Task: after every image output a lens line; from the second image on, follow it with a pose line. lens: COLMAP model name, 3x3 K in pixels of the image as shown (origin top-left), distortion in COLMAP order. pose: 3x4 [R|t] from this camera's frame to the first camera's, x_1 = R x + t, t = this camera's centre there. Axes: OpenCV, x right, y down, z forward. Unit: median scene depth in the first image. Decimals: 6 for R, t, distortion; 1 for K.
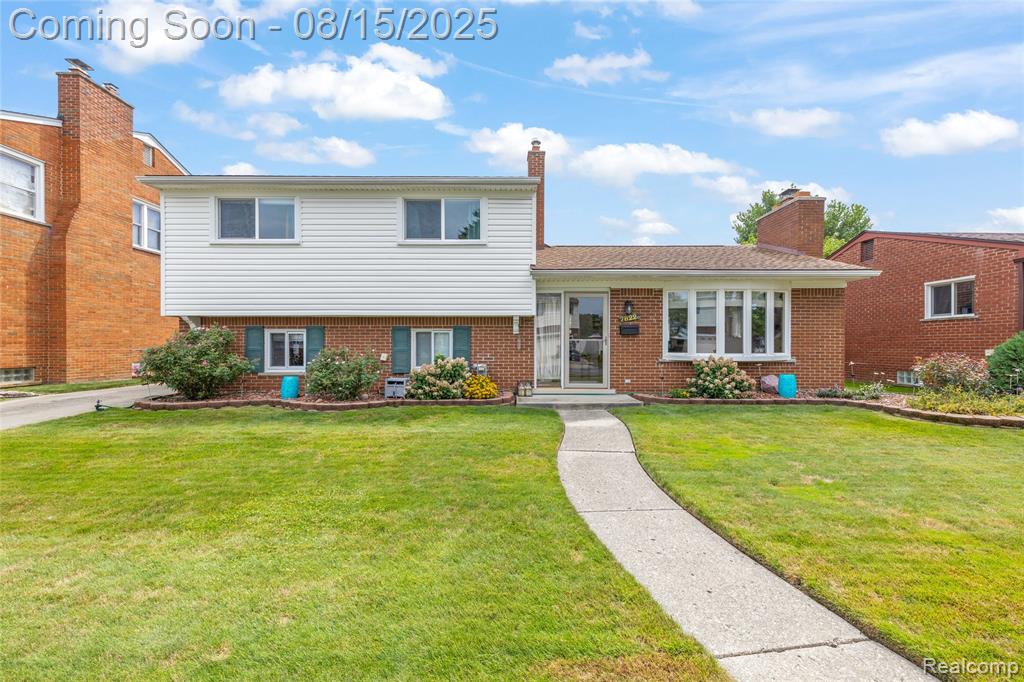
lens RADIAL K [[445.2, 0, 511.0], [0, 445.2, 347.1], [0, 0, 1]] dist [-0.000378, 0.000150]
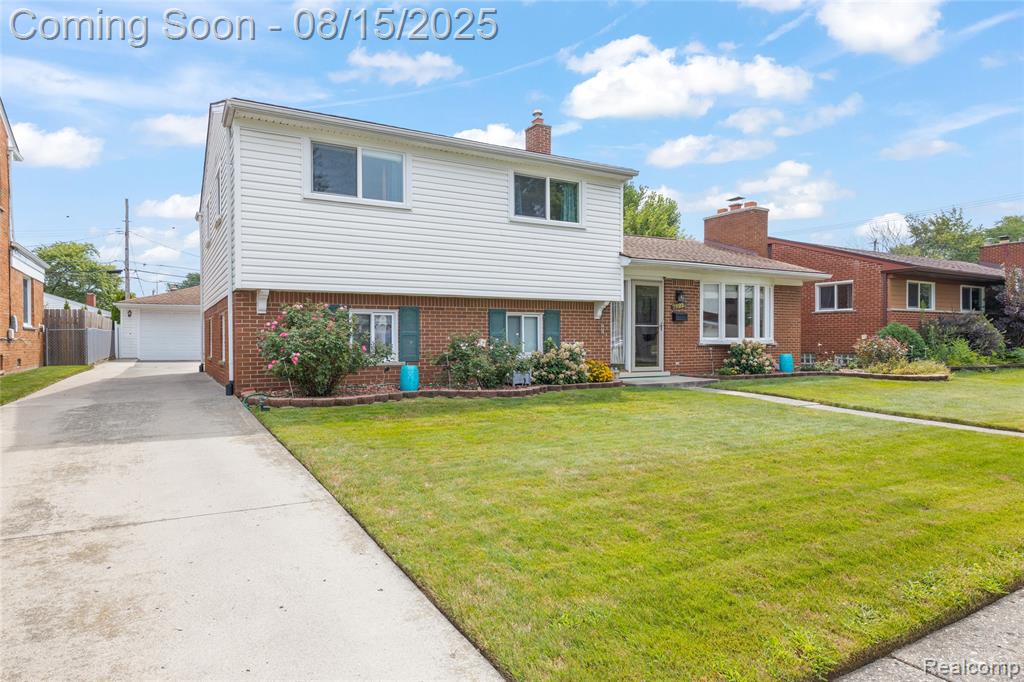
lens RADIAL K [[606.1, 0, 512.0], [0, 606.1, 341.0], [0, 0, 1]] dist [-0.001246, -0.000302]
pose [[0.867709, -0.005920, 0.497037, -0.833005], [0.007071, 0.999975, -0.000435, 0.019124], [-0.497022, 0.003892, 0.867729, -0.090061]]
